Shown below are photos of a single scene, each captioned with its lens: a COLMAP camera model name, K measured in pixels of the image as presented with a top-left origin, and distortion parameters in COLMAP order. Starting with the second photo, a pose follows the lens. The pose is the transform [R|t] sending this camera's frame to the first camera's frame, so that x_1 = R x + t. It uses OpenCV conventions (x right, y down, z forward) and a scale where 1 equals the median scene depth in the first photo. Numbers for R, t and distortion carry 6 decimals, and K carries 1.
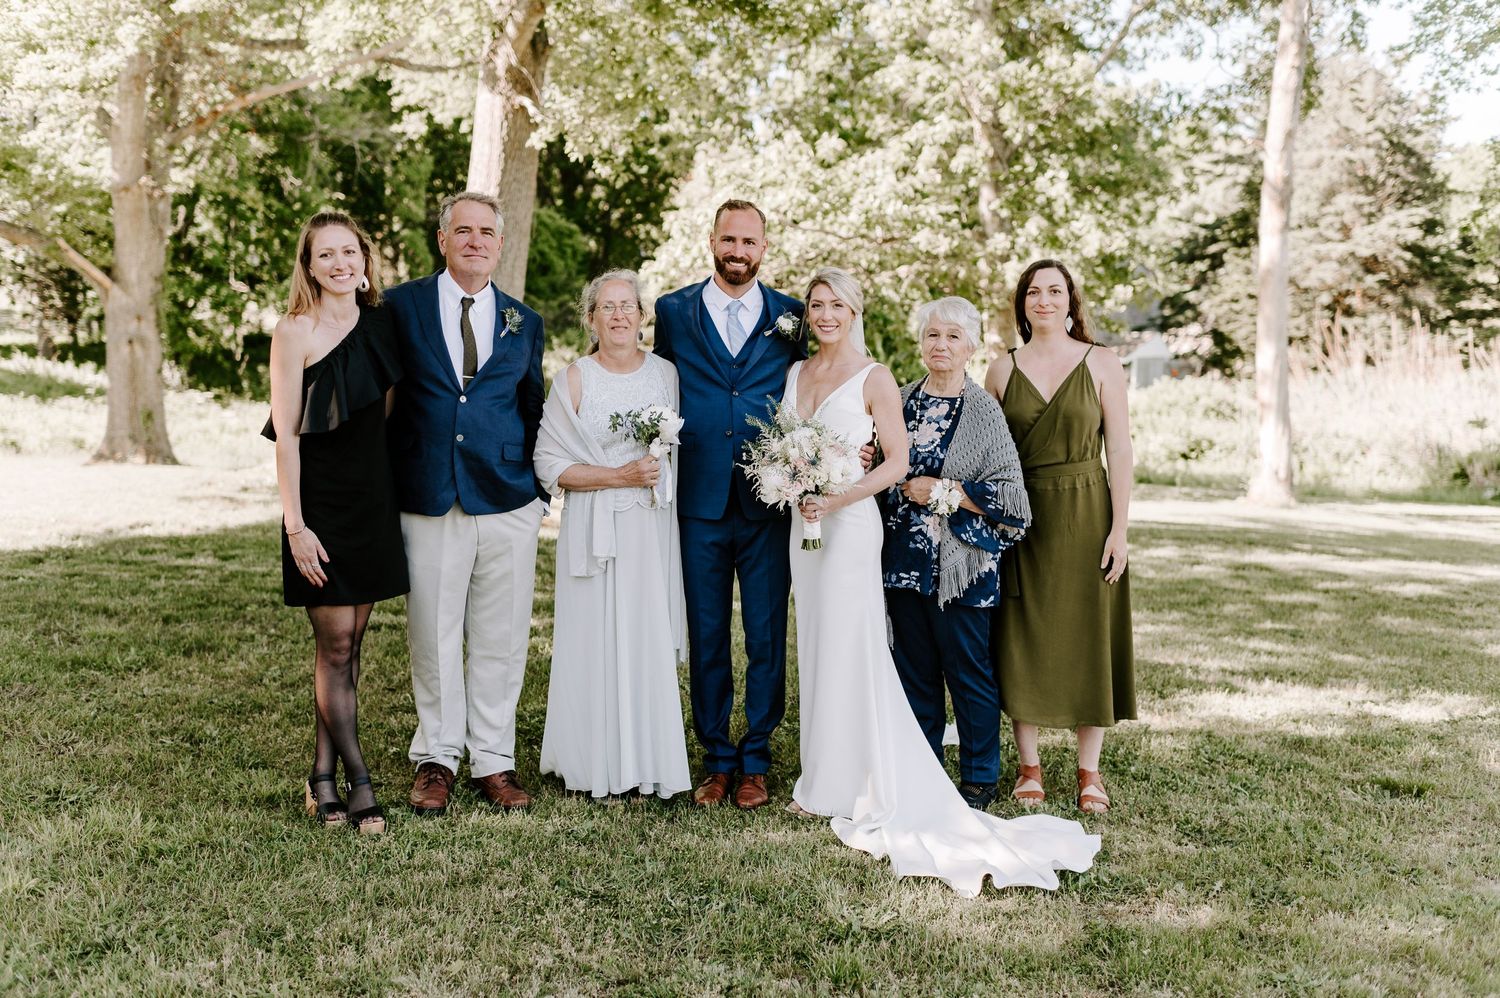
lens RADIAL K [[1532.7, 0, 744.3], [0, 1532.7, 492.1], [0, 0, 1]] dist [0.002362, -0.019673]
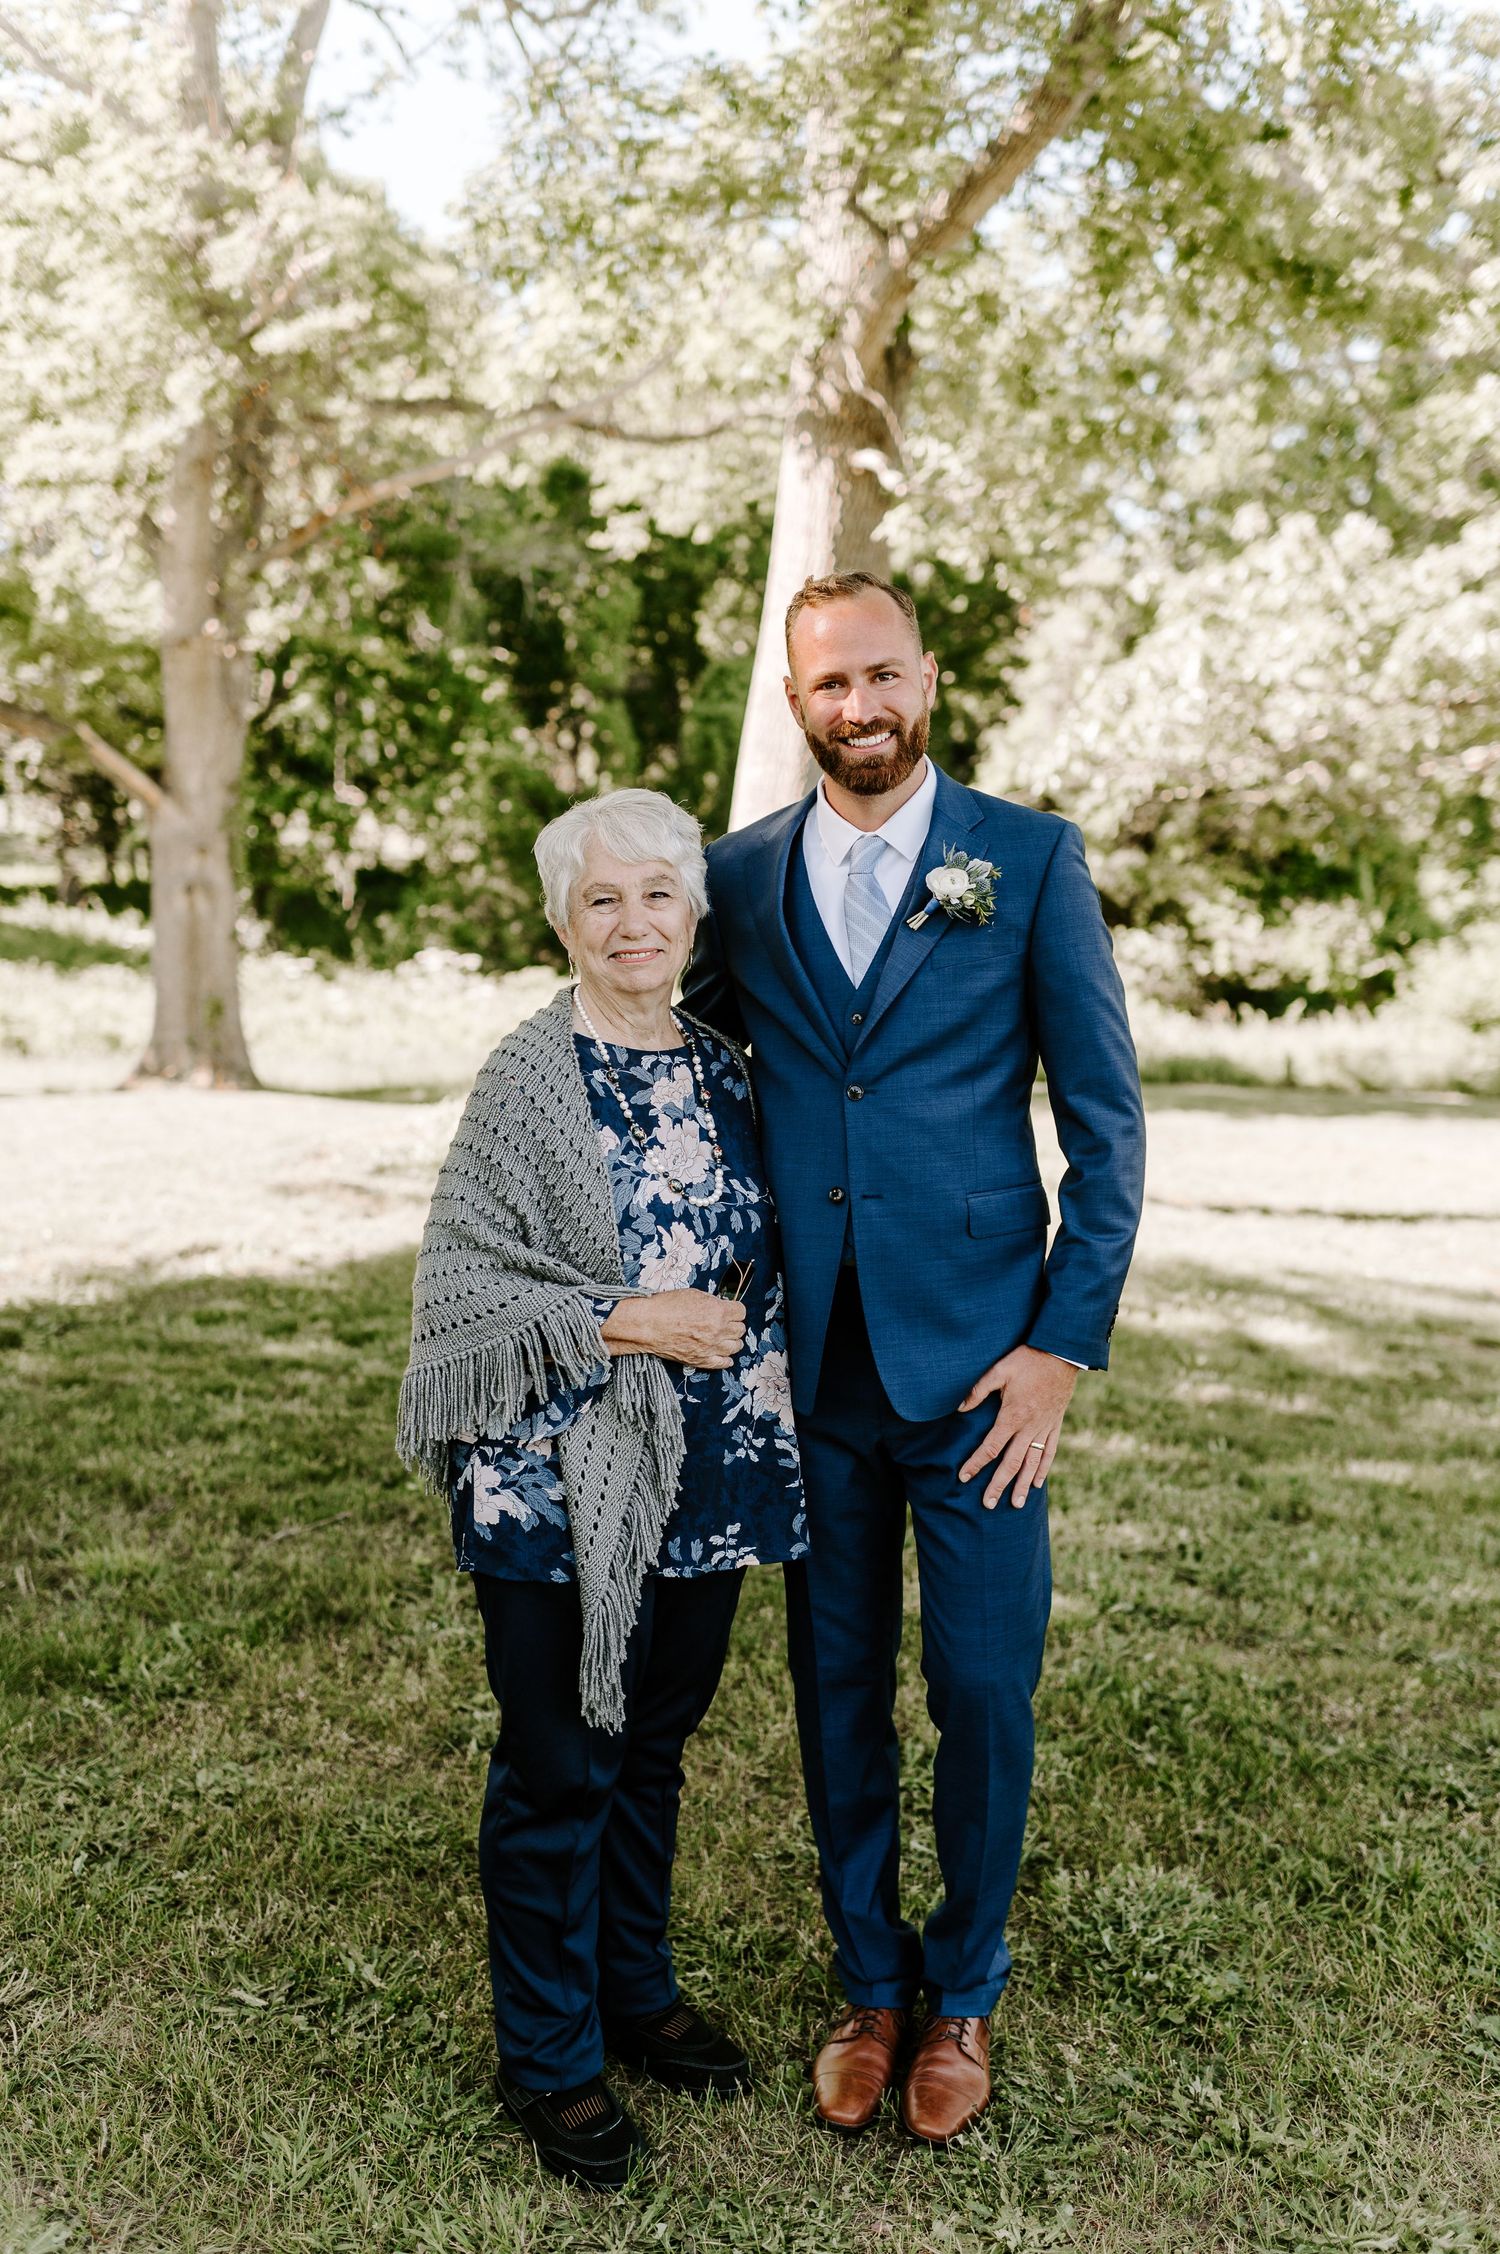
lens RADIAL K [[2303.2, 0, 754.5], [0, 2303.2, 1123.5], [0, 0, 1]] dist [0.002362, -0.019673]
pose [[0.989967, 0.009970, -0.140947, -0.036418], [-0.008281, 0.999887, 0.012564, -0.014930], [0.141056, -0.011271, 0.989937, 0.094688]]
